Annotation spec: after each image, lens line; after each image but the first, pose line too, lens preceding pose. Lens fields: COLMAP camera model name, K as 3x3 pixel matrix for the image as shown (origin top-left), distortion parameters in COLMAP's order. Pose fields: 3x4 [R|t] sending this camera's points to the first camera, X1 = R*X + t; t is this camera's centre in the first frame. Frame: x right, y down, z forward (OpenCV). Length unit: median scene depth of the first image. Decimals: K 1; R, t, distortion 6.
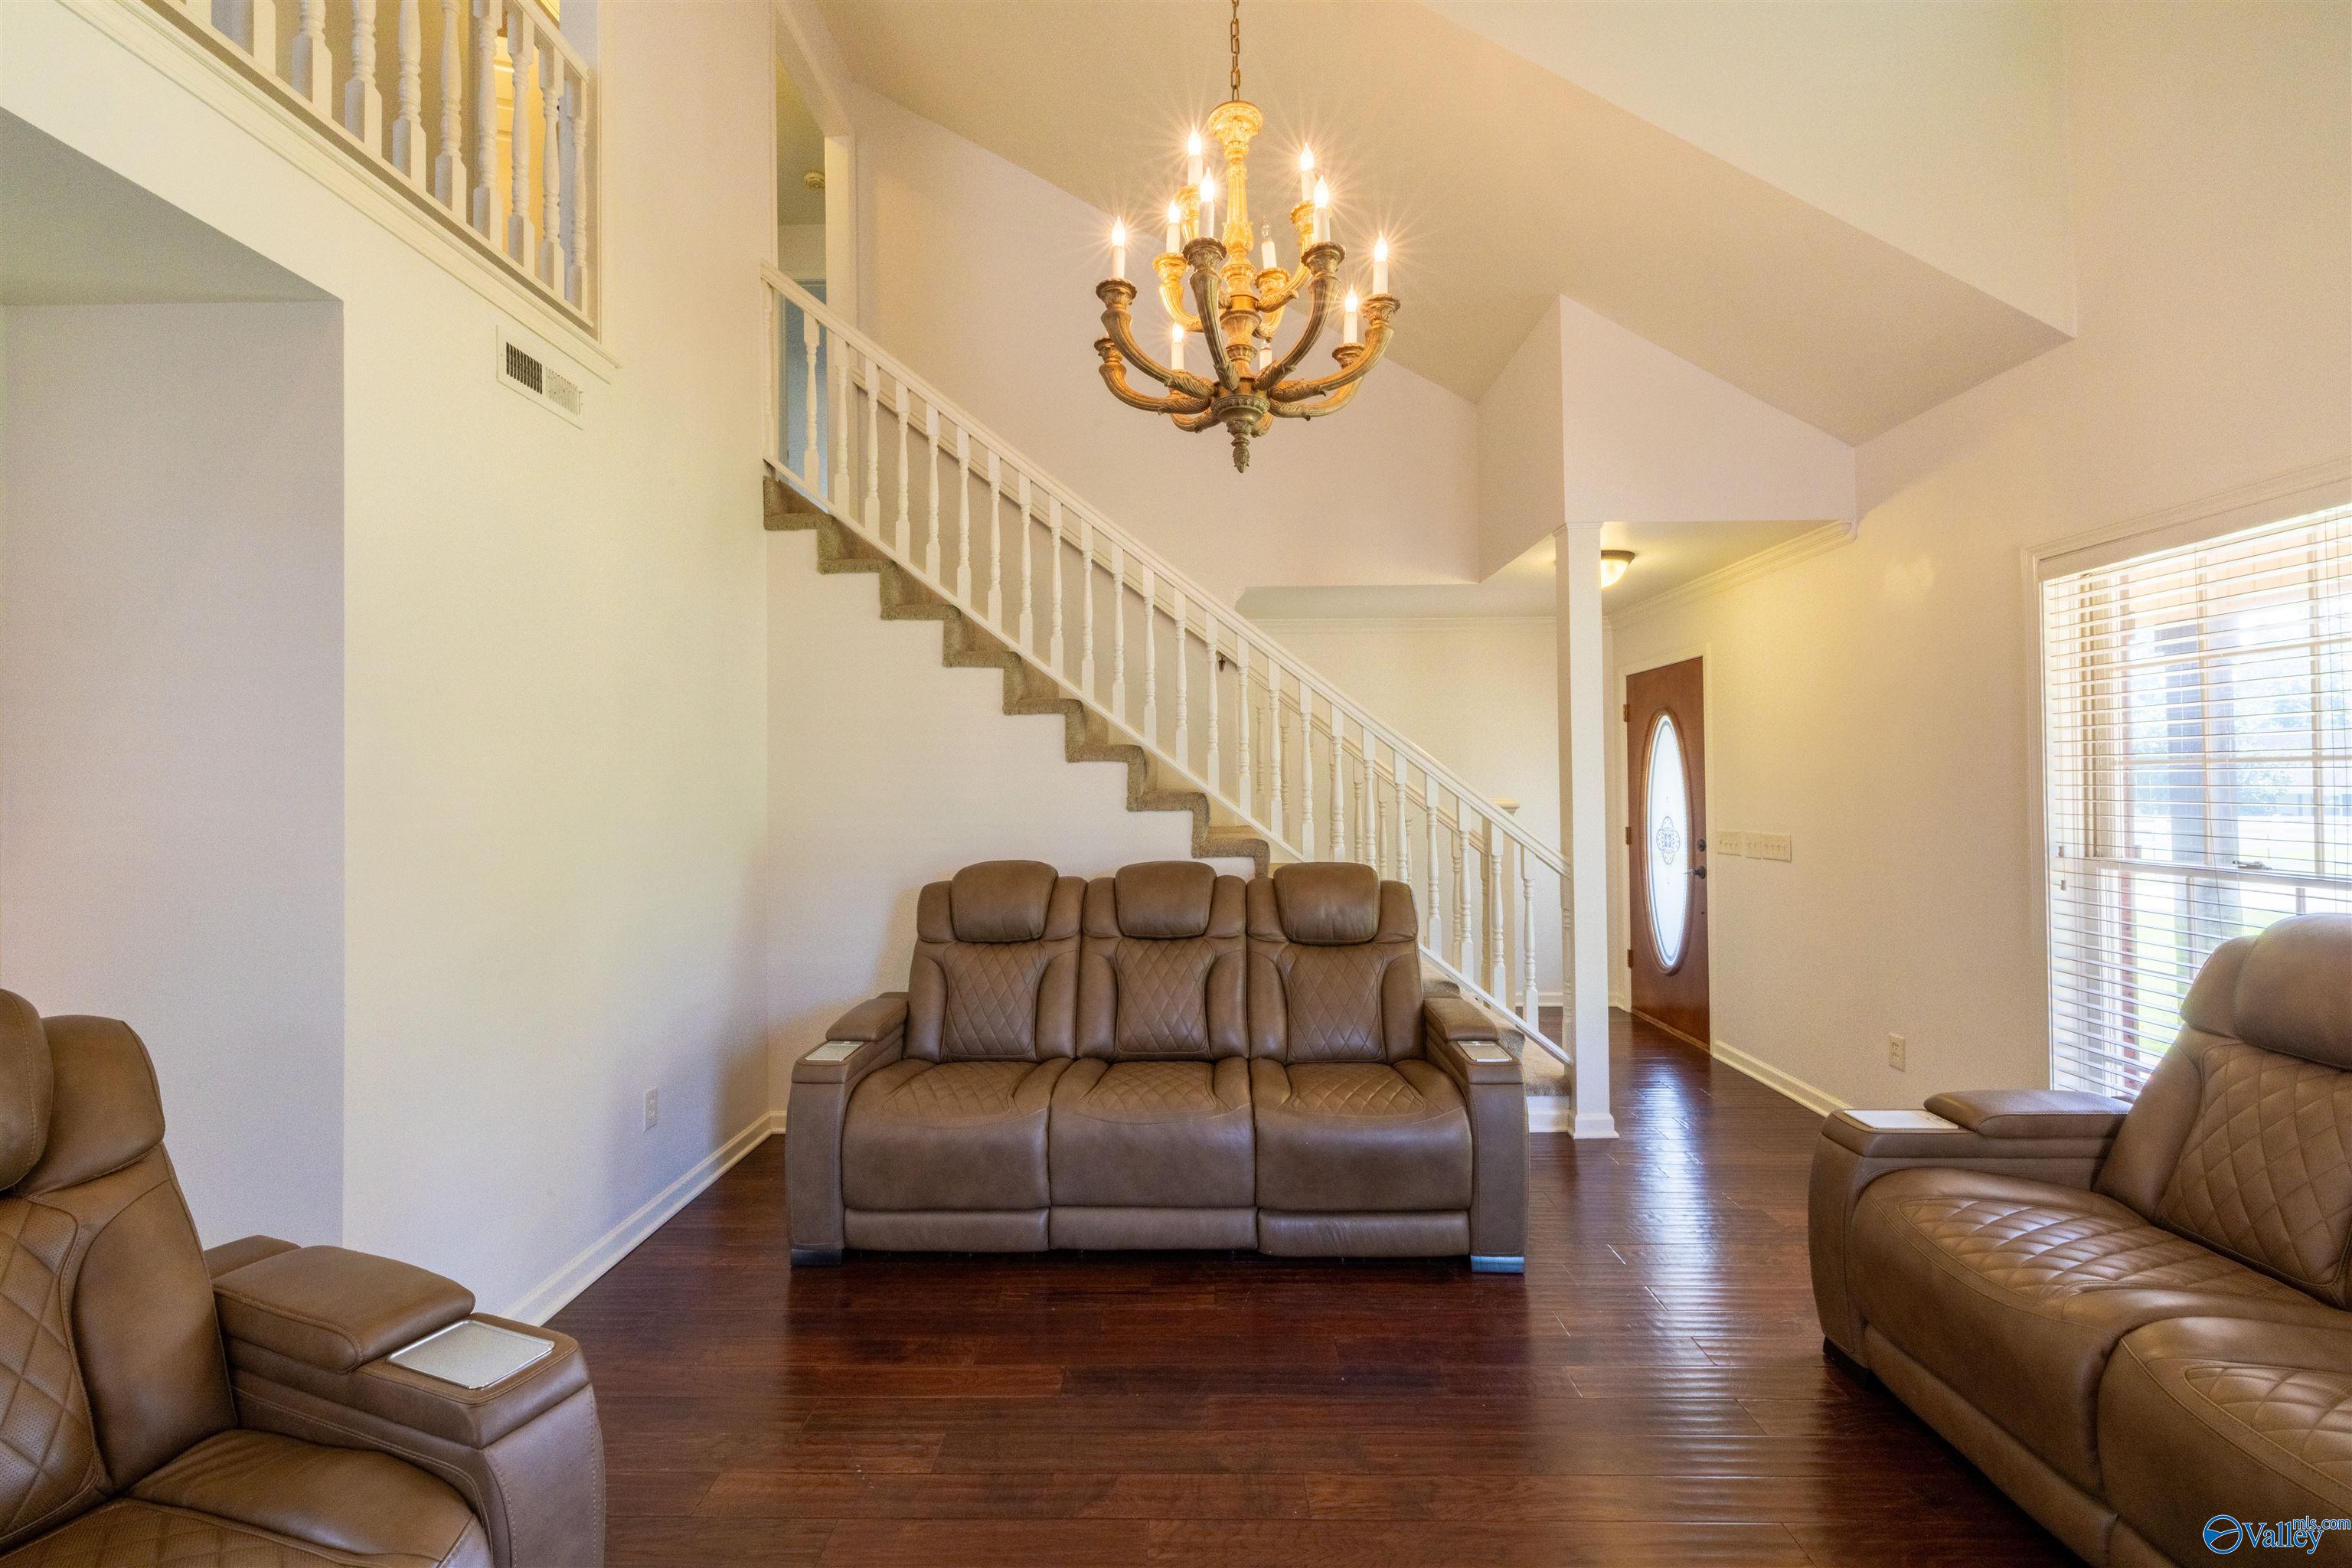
lens RADIAL K [[983.1, 0, 1178.1], [0, 983.1, 770.4], [0, 0, 1]] dist [-0.001290, 0.000390]
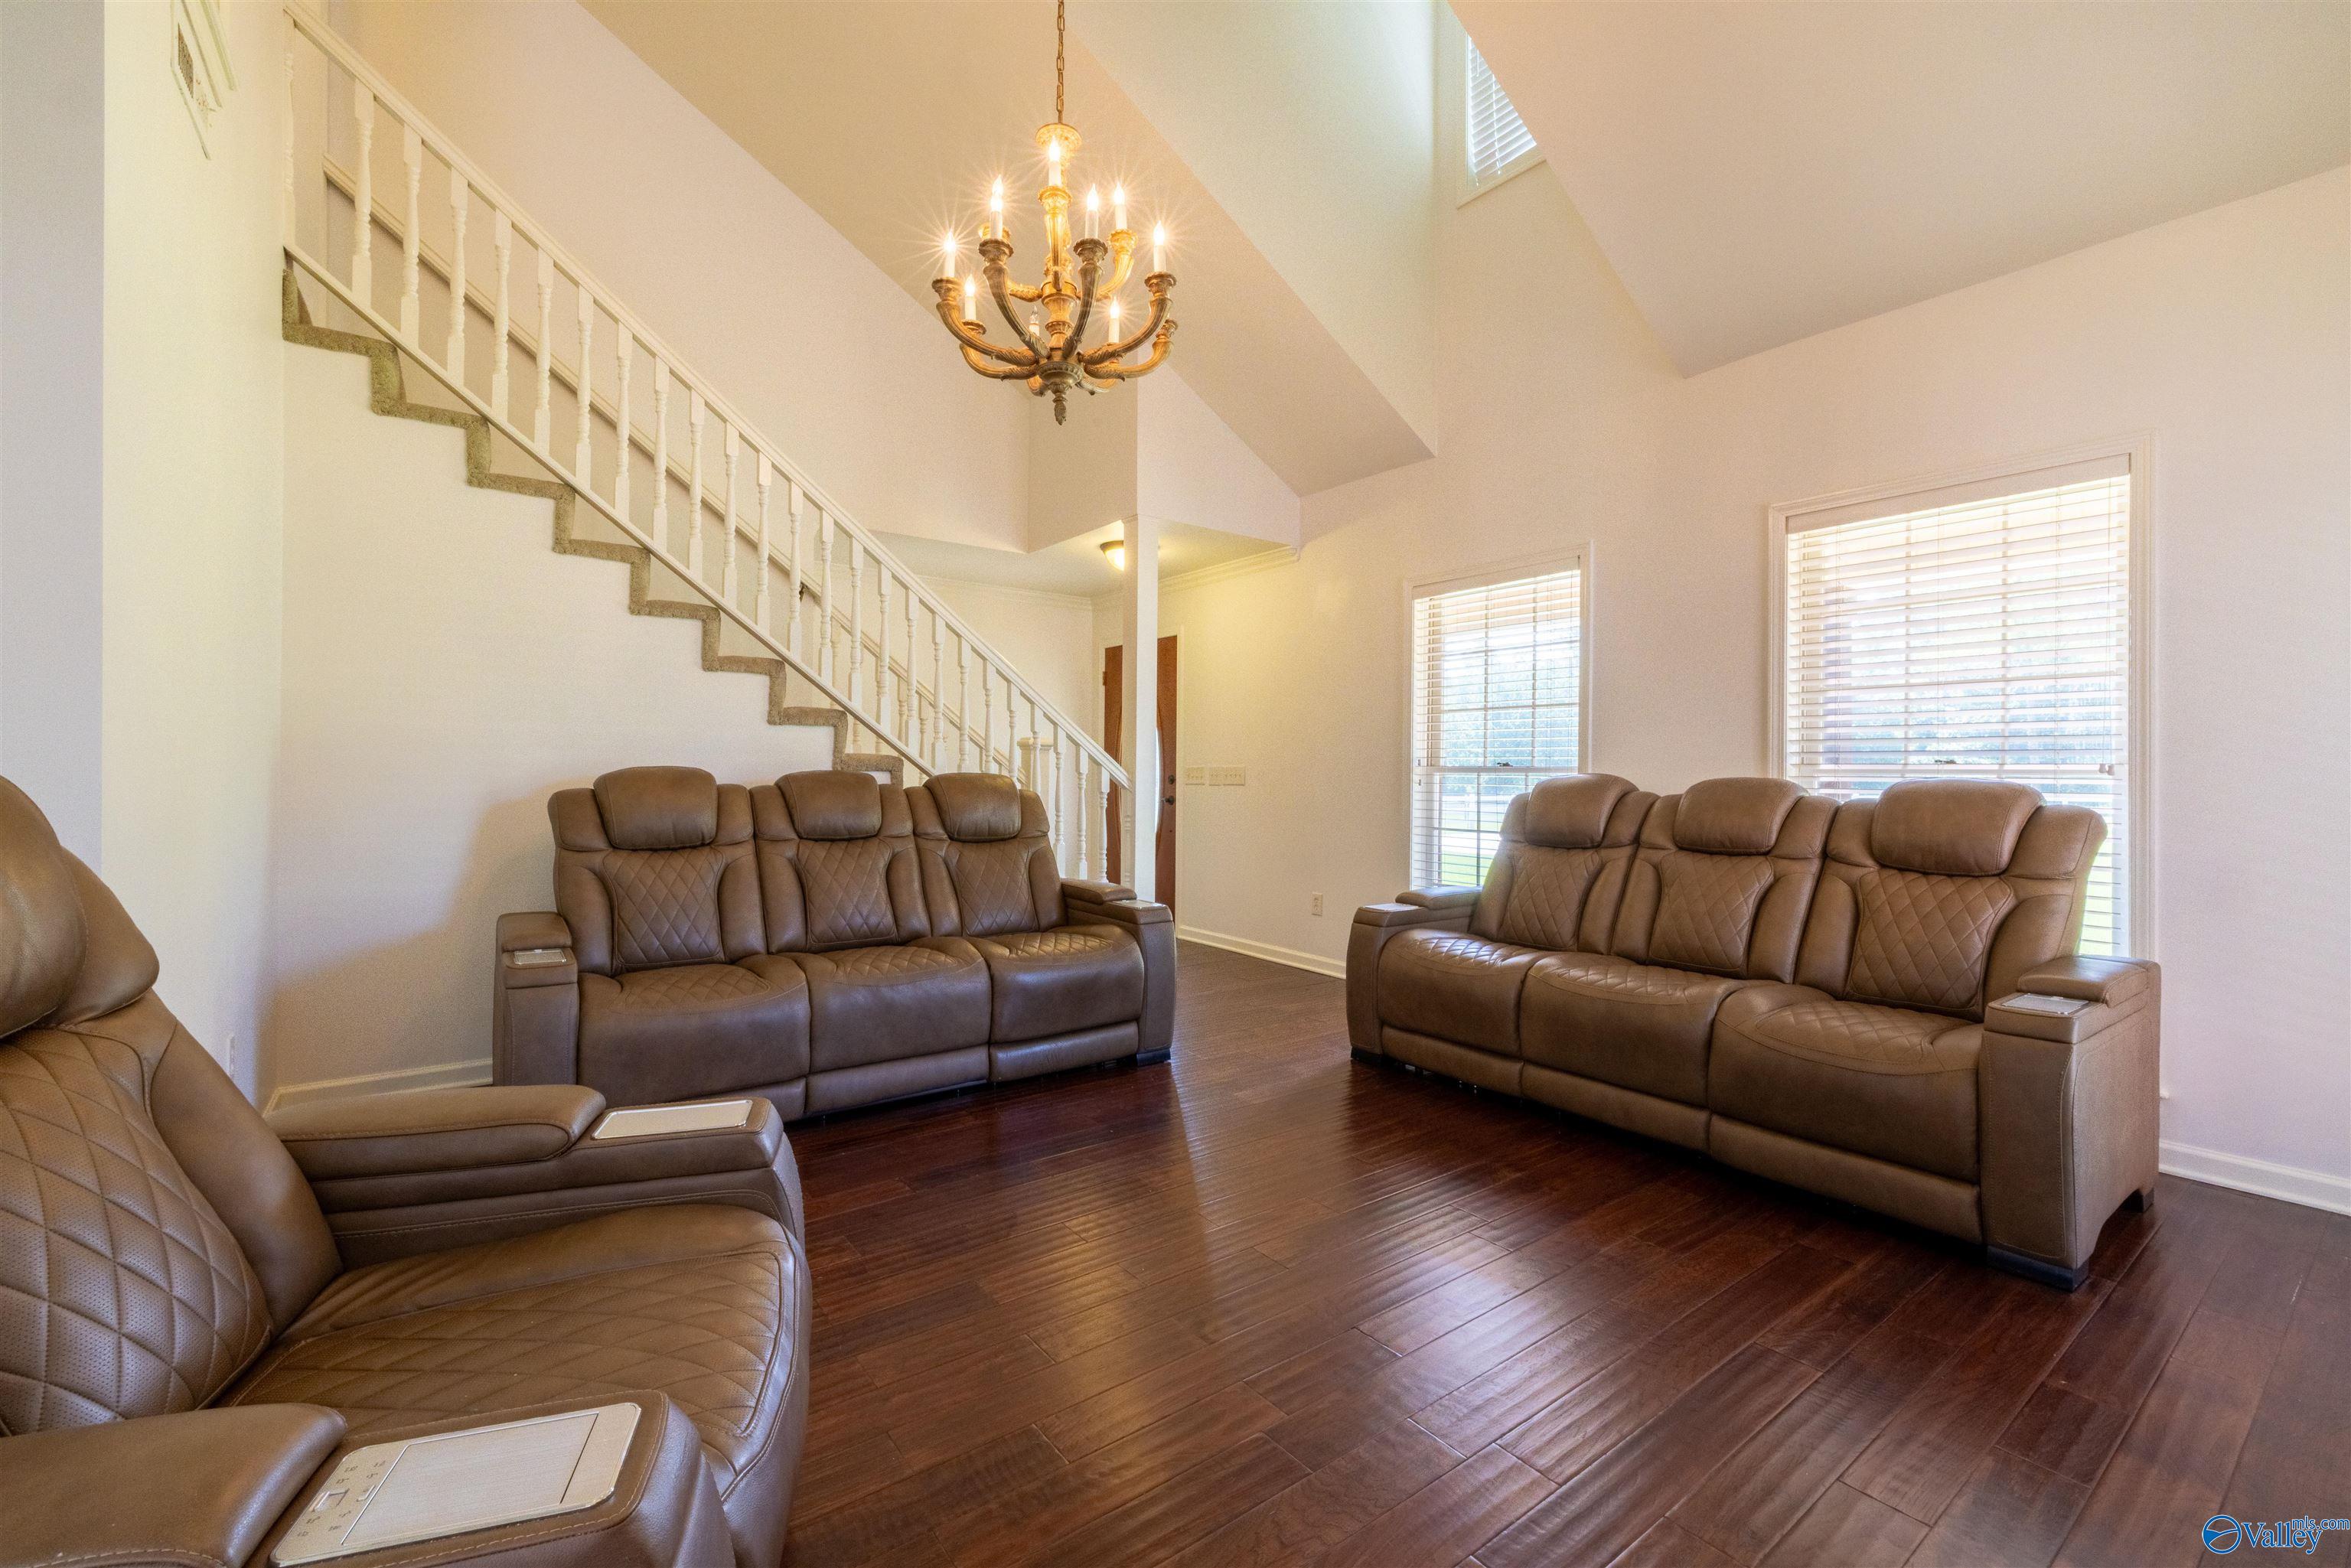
lens RADIAL K [[982.6, 0, 1177.6], [0, 982.6, 770.4], [0, 0, 1]] dist [-0.001290, 0.000390]
pose [[0.787645, 0.016639, 0.615904, -0.396824], [-0.023315, 0.999724, 0.002808, 0.088685], [-0.615688, -0.016572, 0.787816, -0.056626]]
